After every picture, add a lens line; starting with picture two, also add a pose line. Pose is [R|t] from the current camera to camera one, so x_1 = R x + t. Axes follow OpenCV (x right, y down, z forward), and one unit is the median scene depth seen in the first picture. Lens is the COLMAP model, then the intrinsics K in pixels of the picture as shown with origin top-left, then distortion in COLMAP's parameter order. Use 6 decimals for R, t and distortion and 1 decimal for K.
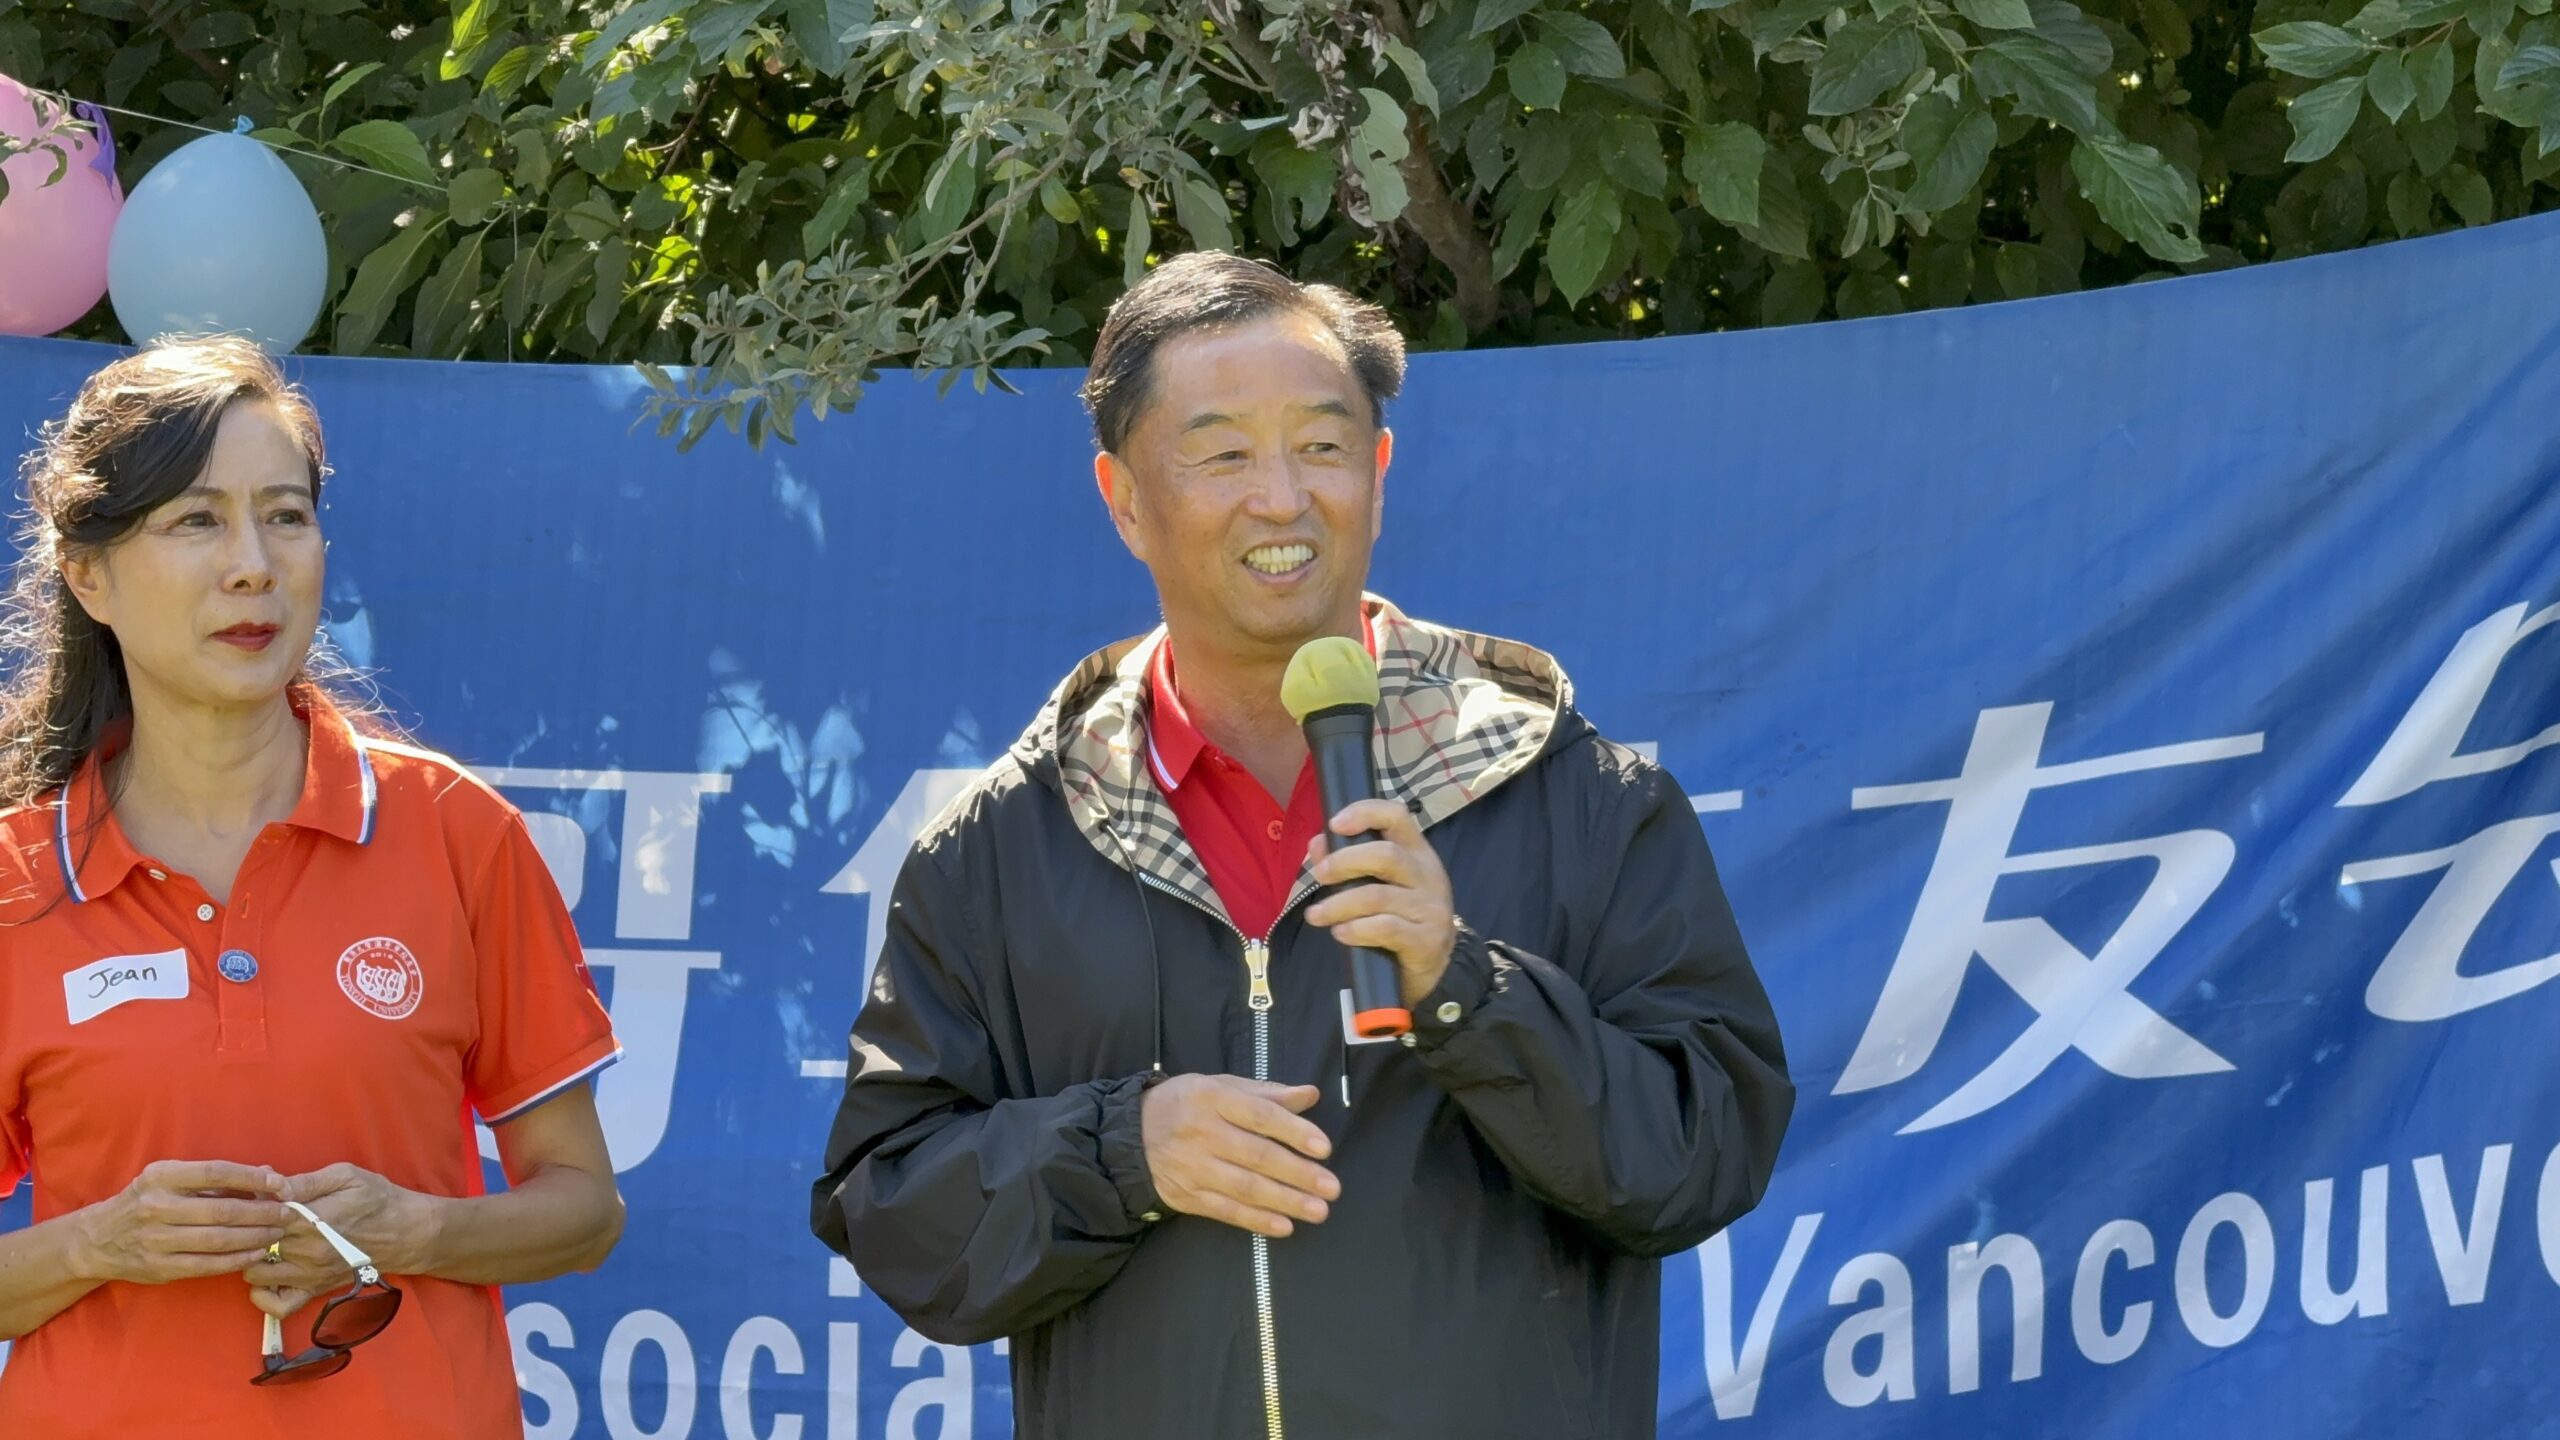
lens RADIAL K [[11420.6, 0, 1279.8], [0, 11420.6, 722.3], [0, 0, 1]] dist [-0.346809, 0.000000]
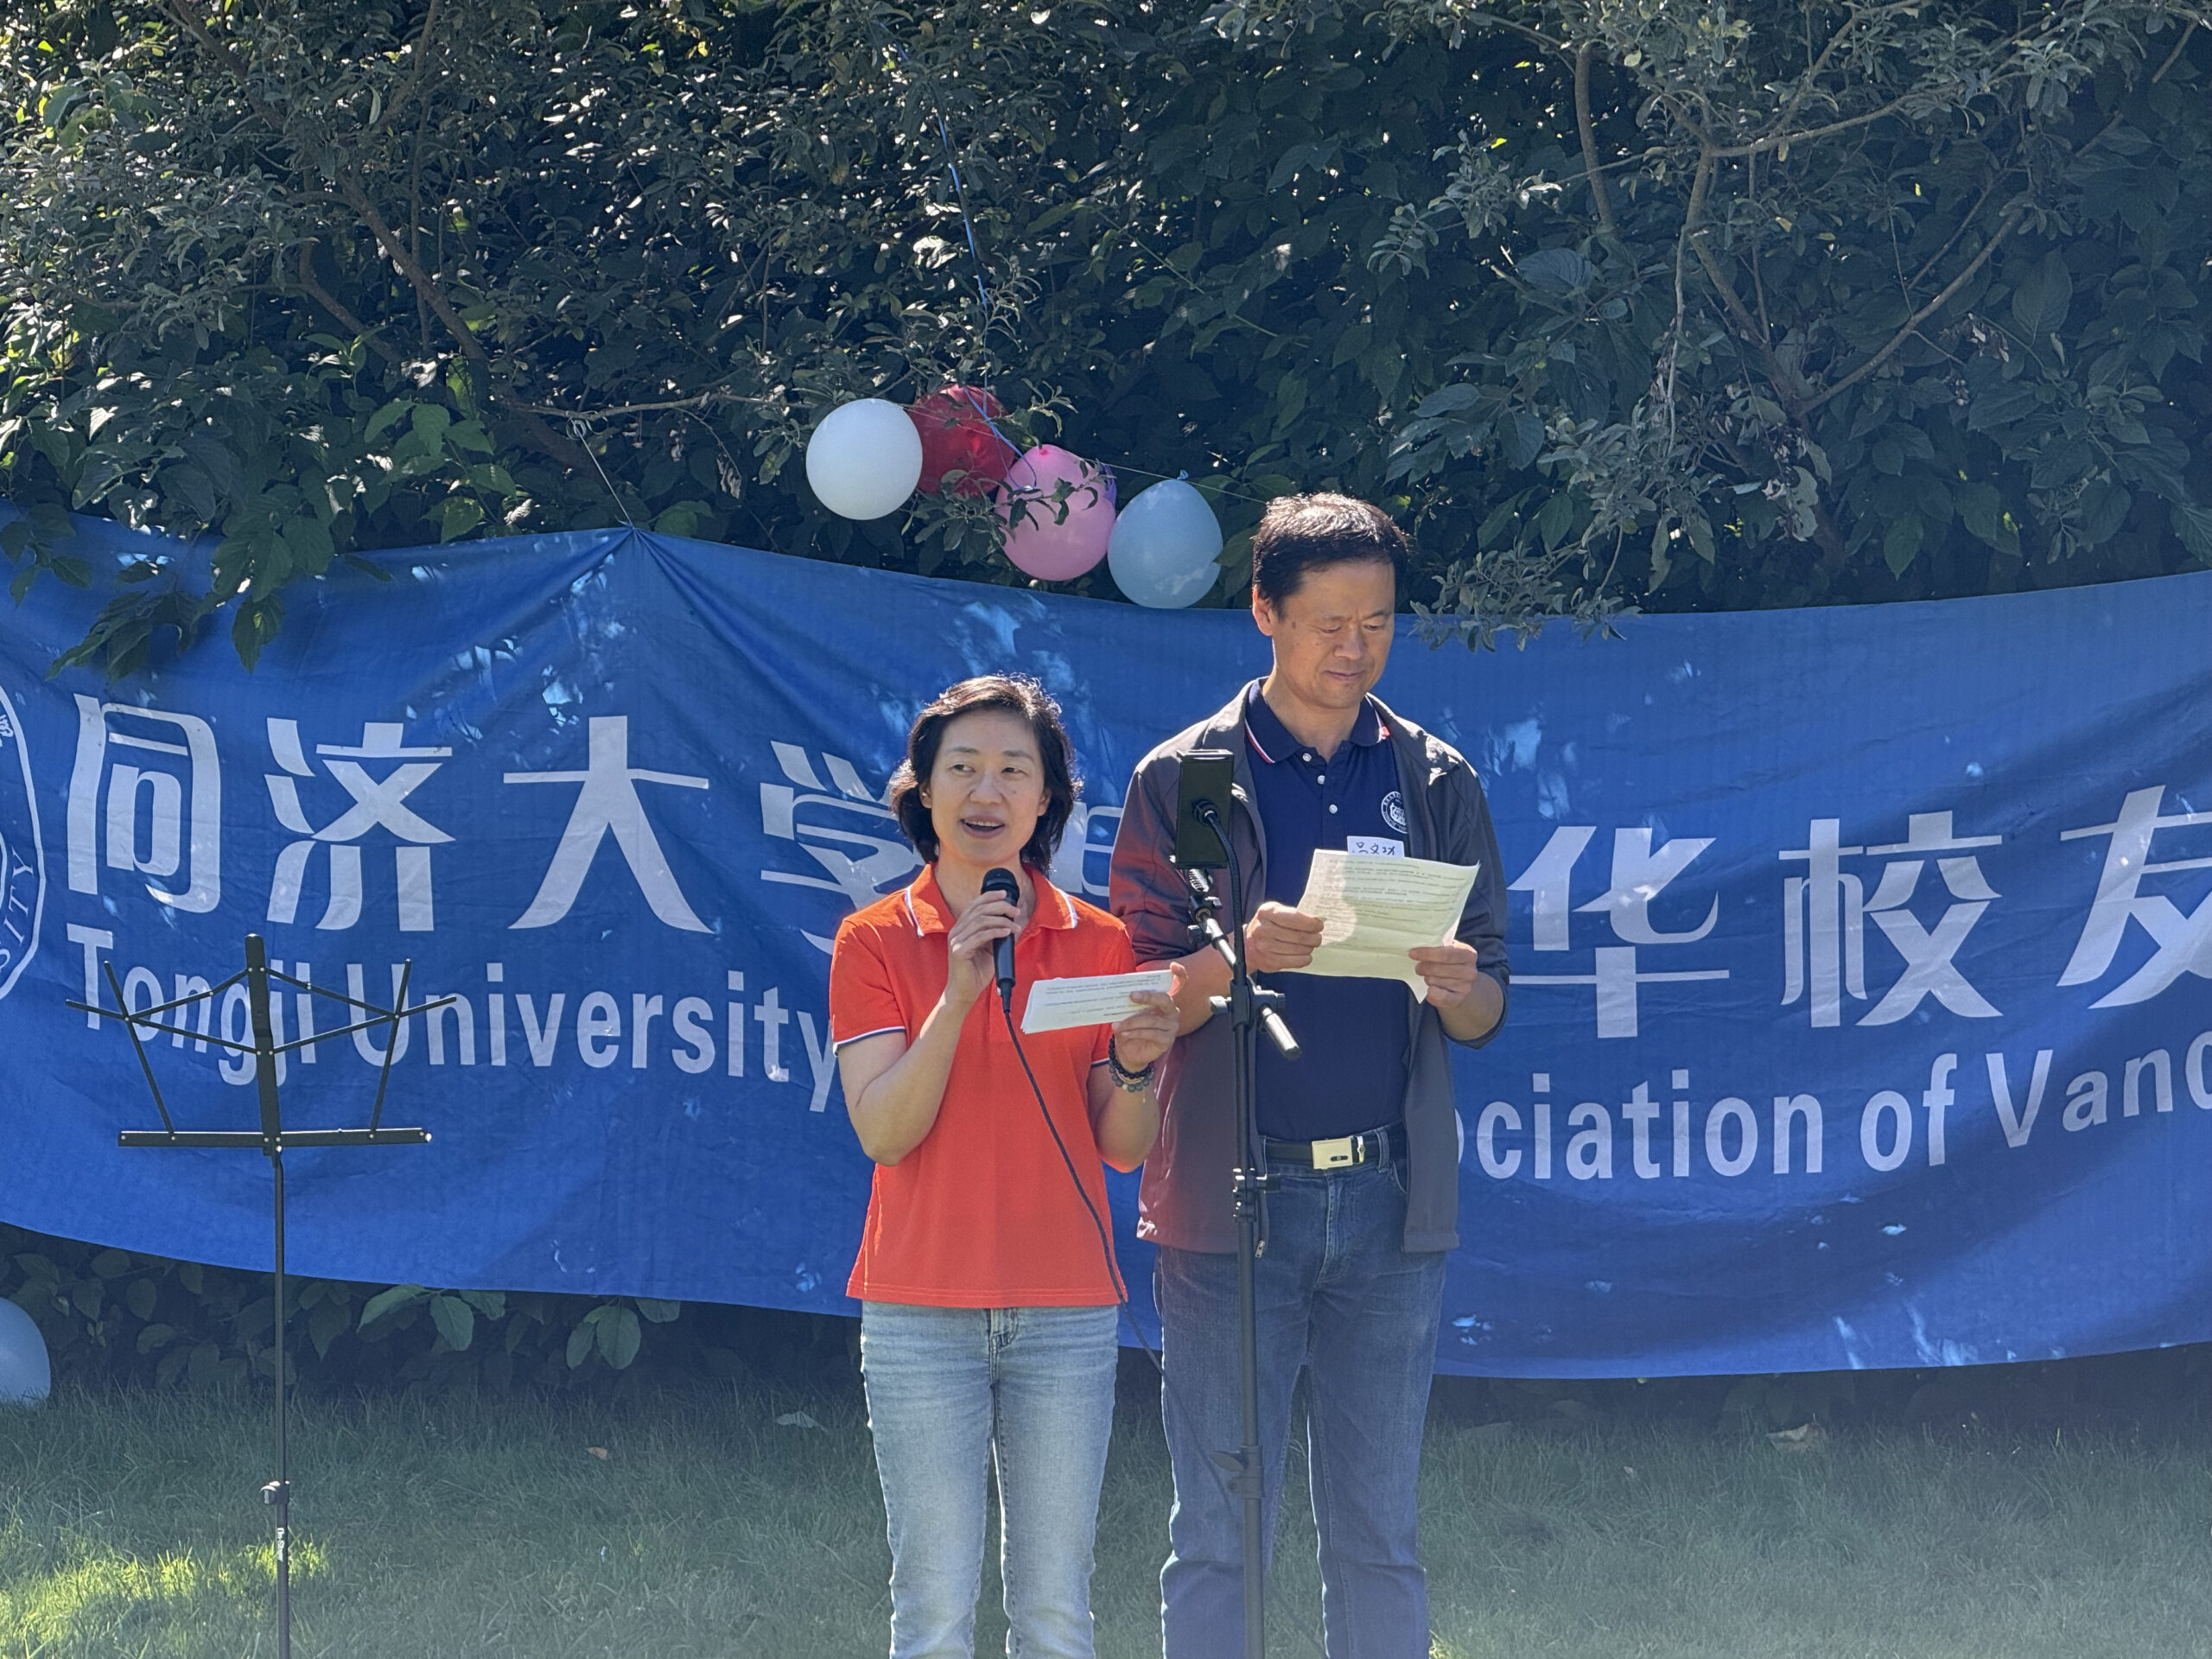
lens RADIAL K [[7186.1, 0, 1106.8], [0, 7186.1, 836.6], [0, 0, 1]] dist [-0.362672, 0.000000]
pose [[0.997867, 0.003097, -0.065214, -0.024805], [-0.002563, 0.999962, 0.008275, -0.002447], [0.065237, -0.008090, 0.997837, -0.177845]]
